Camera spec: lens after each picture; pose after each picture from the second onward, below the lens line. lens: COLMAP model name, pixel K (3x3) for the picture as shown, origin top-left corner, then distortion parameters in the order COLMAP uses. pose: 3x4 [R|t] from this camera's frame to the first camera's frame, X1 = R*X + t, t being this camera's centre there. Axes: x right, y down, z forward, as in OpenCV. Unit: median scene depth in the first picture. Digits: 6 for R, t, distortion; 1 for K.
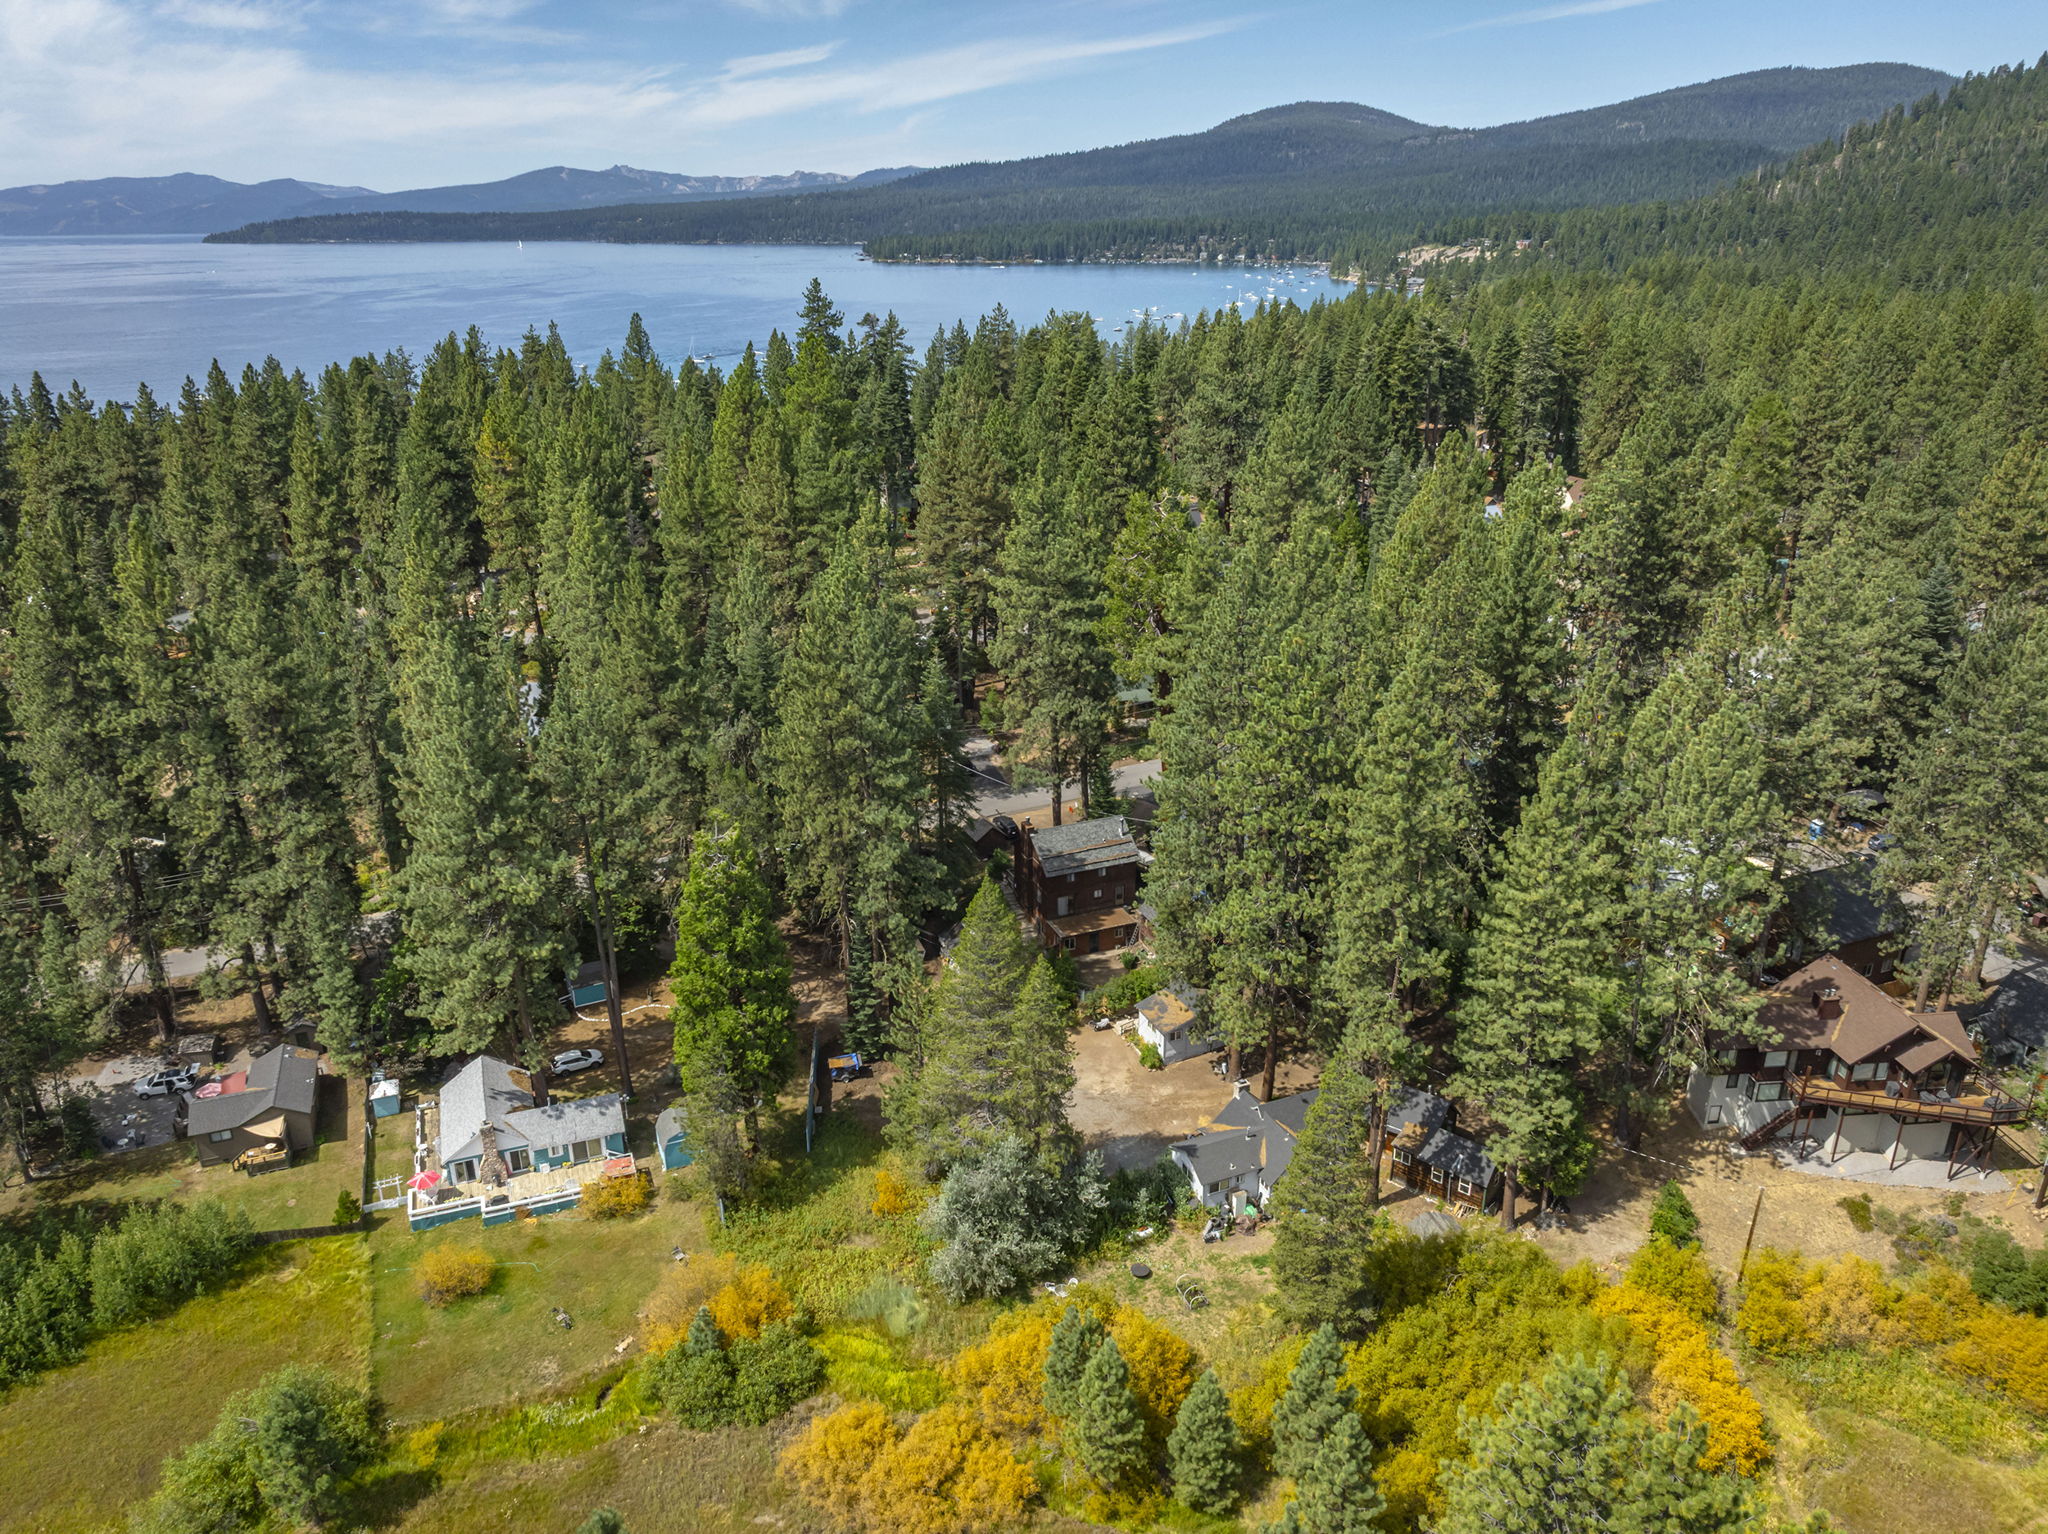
lens RADIAL K [[1439.5, 0, 1021.6], [0, 1439.5, 765.6], [0, 0, 1]] dist [-0.033429, 0.018331]
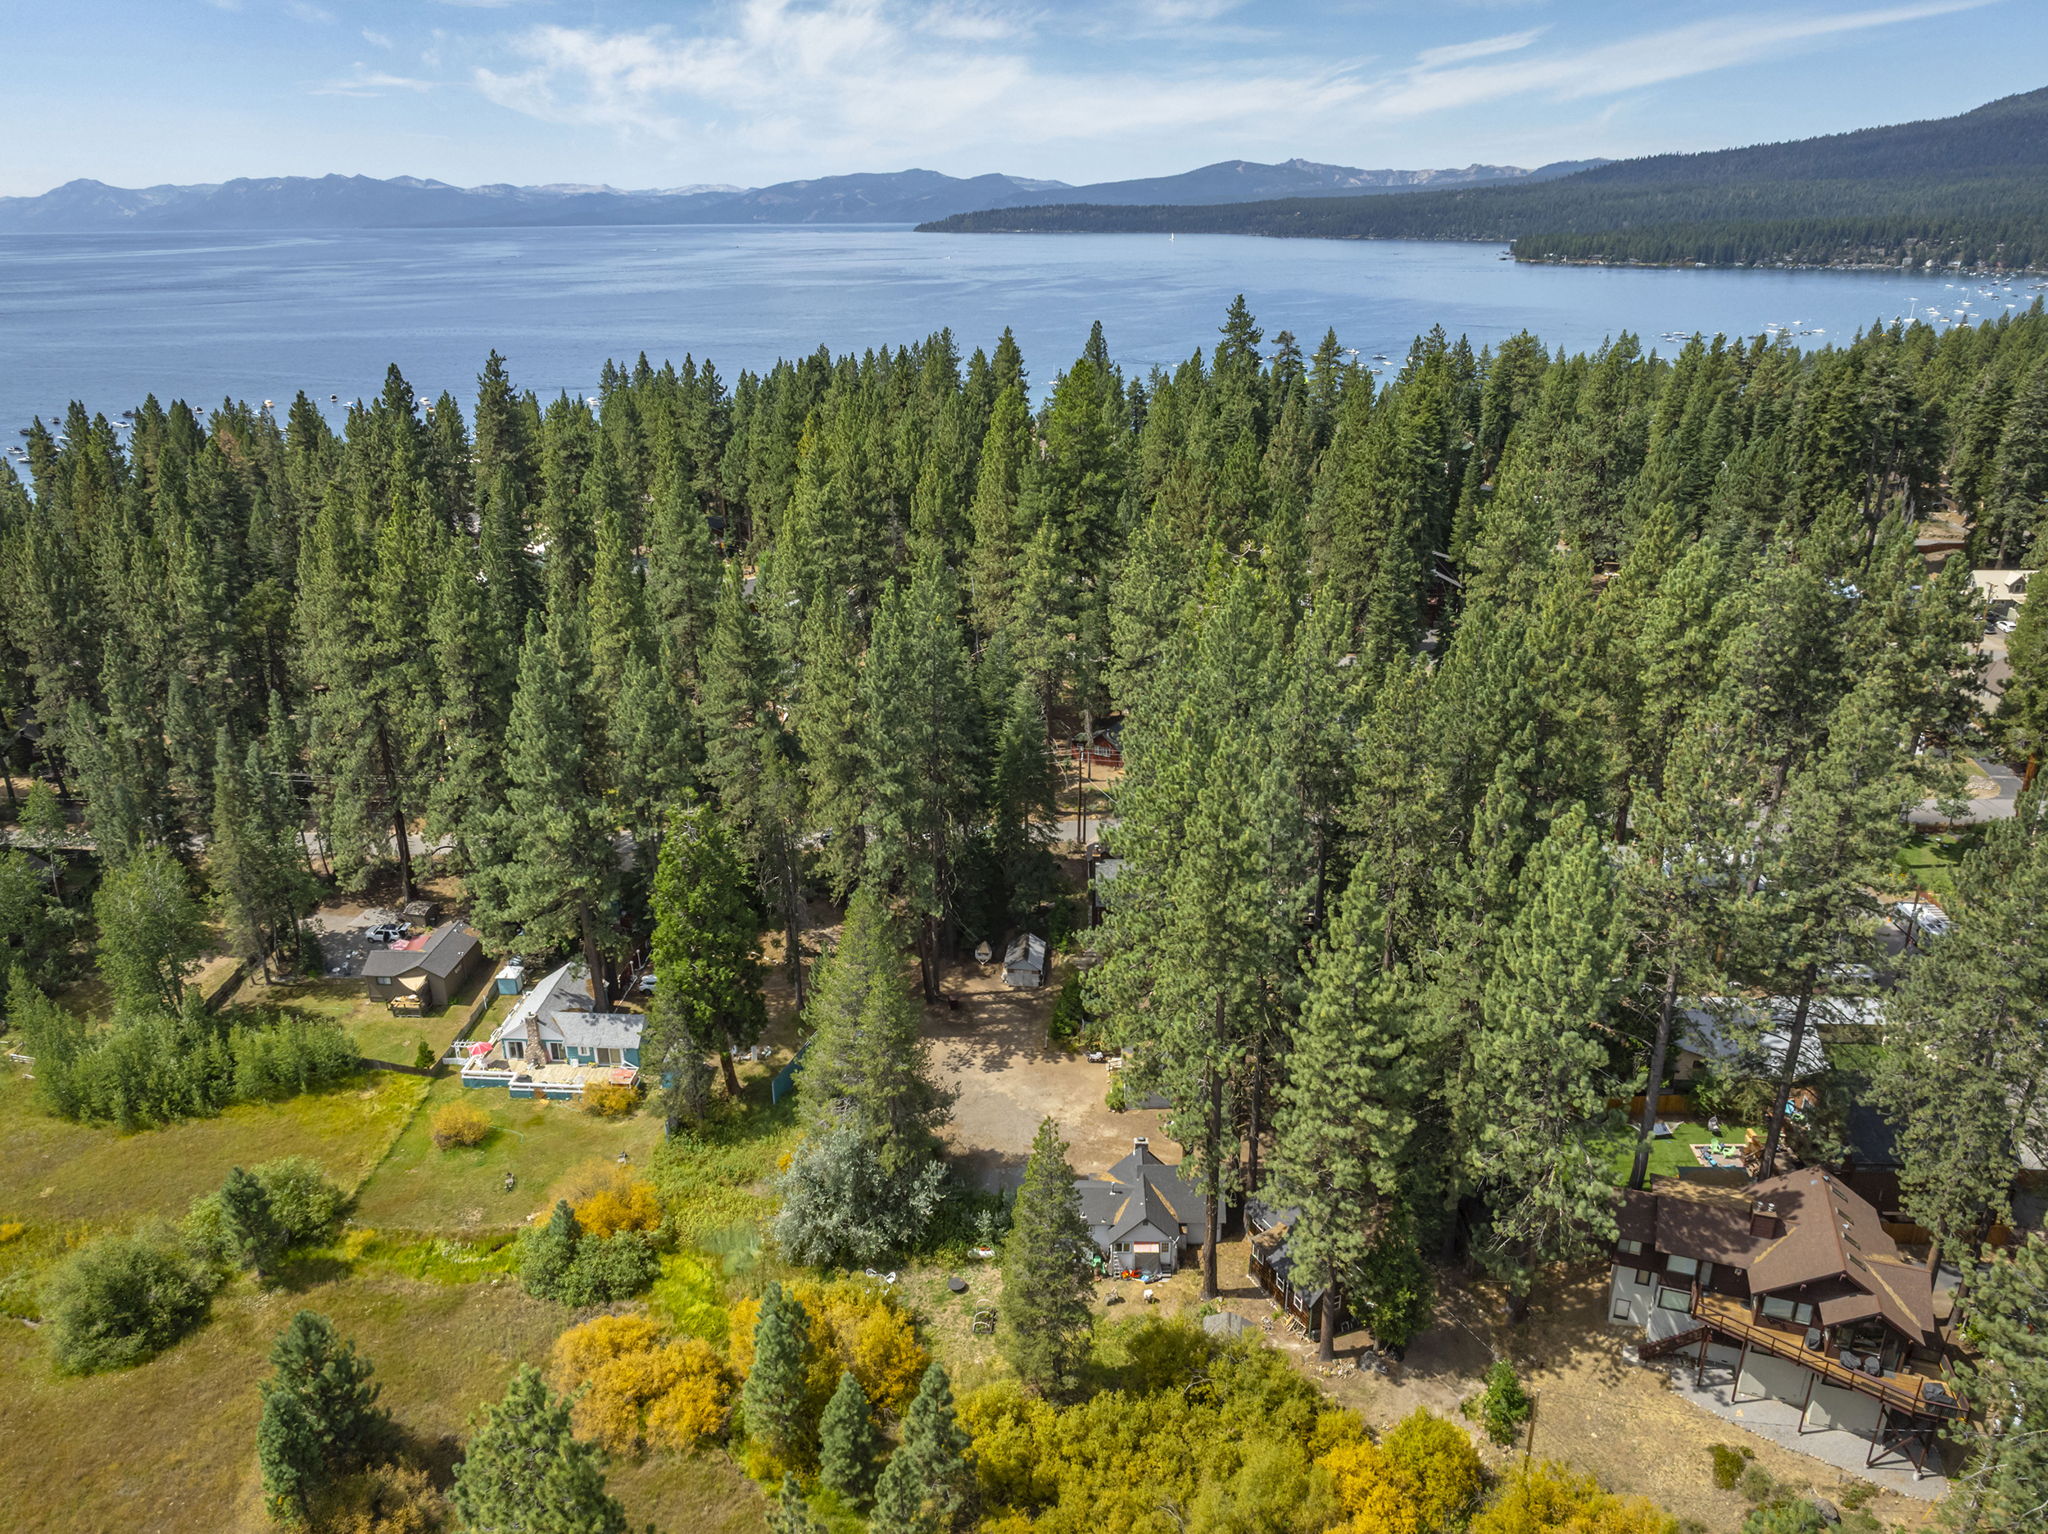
lens RADIAL K [[1439.5, 0, 1017.3], [0, 1439.5, 762.9], [0, 0, 1]] dist [-0.033429, 0.018331]
pose [[0.907878, 0.149140, -0.391811, 0.429246], [-0.148191, 0.988413, 0.032853, -0.059767], [0.392170, 0.028236, 0.919459, 0.037145]]
